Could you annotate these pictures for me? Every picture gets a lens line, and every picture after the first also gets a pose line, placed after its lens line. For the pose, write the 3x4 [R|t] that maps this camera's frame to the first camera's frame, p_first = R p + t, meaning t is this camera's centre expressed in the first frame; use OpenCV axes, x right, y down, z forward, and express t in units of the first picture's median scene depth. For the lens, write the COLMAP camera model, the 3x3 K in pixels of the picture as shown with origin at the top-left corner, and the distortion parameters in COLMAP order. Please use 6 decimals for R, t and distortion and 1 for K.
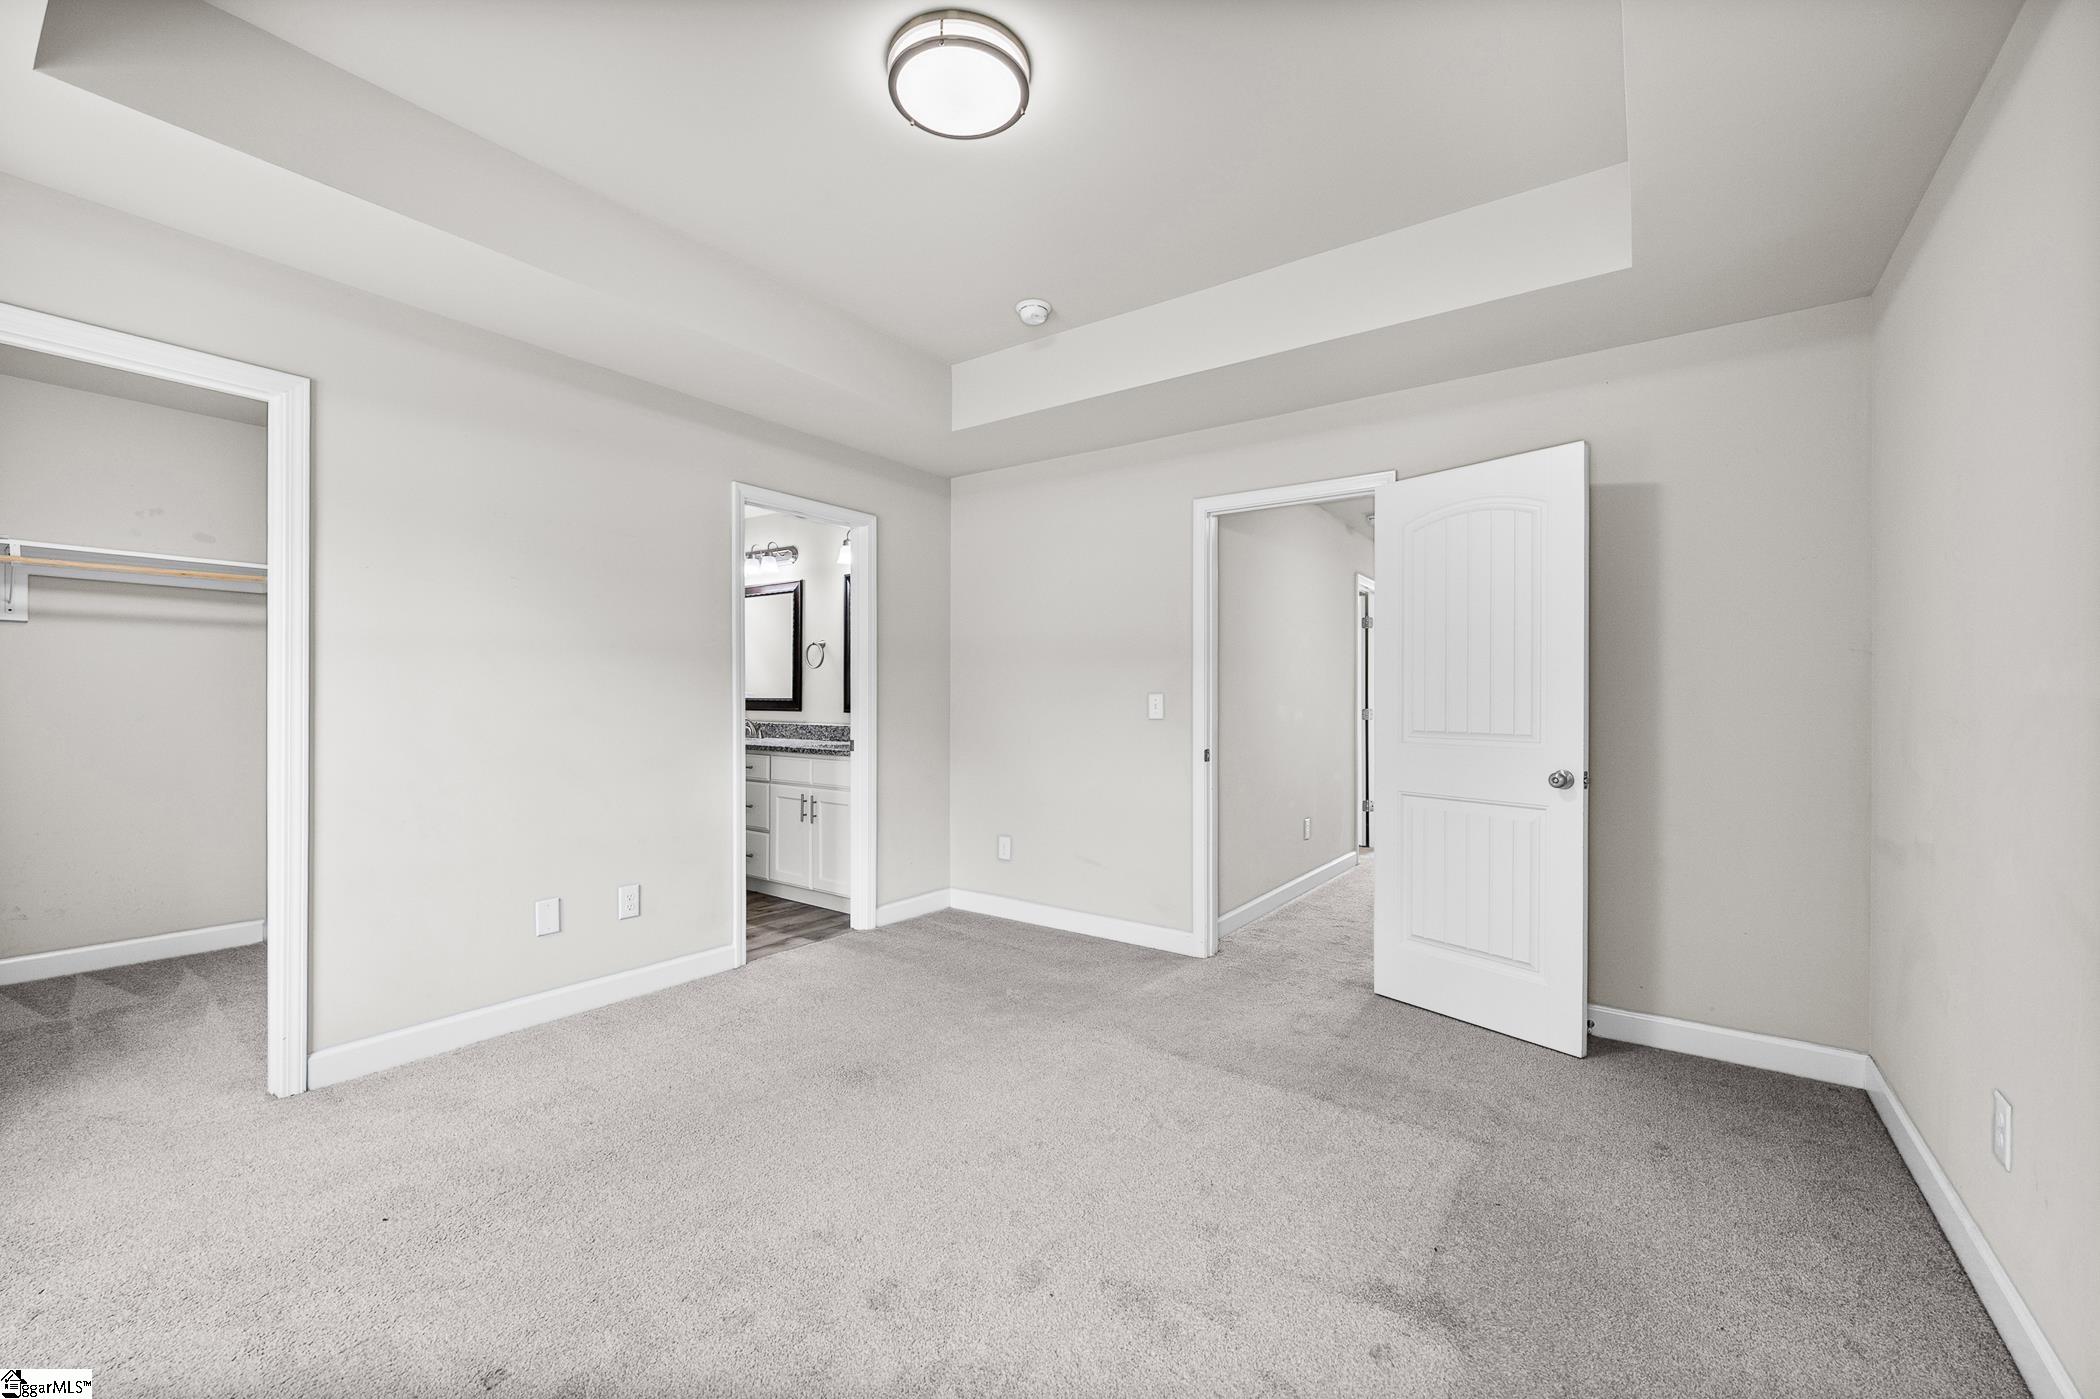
lens RADIAL K [[853.5, 0, 1048.3], [0, 853.5, 706.0], [0, 0, 1]] dist [-0.005716, 0.001285]
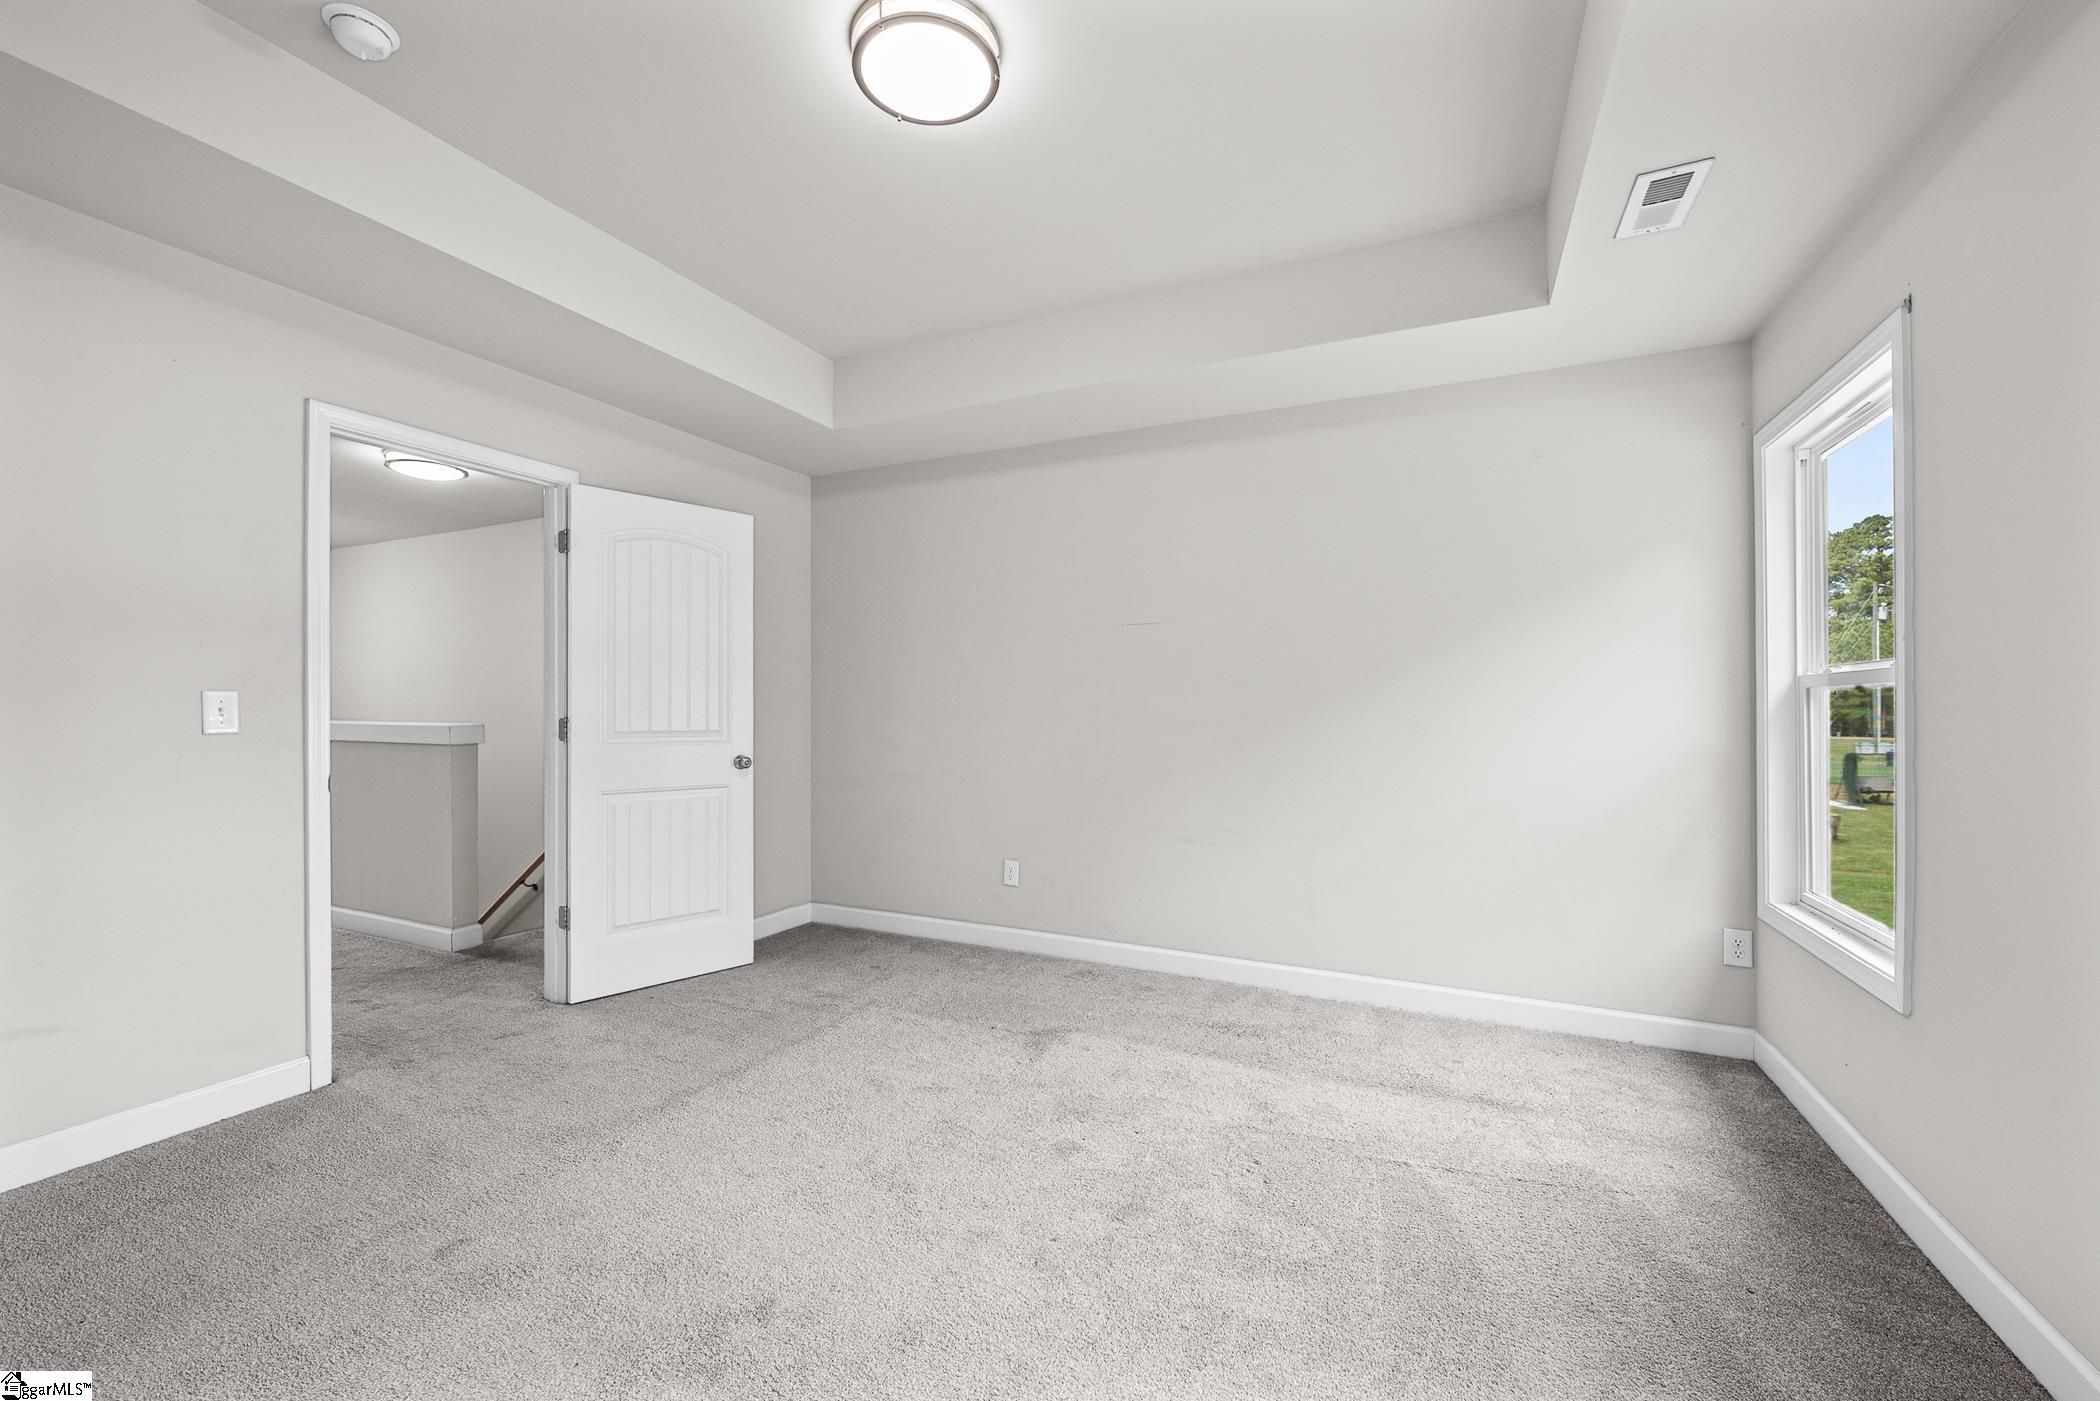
lens RADIAL K [[853.5, 0, 1047.8], [0, 853.5, 706.9], [0, 0, 1]] dist [-0.005716, 0.001285]
pose [[-0.201310, -0.013072, 0.979440, -0.807982], [-0.011663, 0.999872, 0.010947, -0.021605], [-0.979458, -0.009220, -0.201437, 0.805368]]
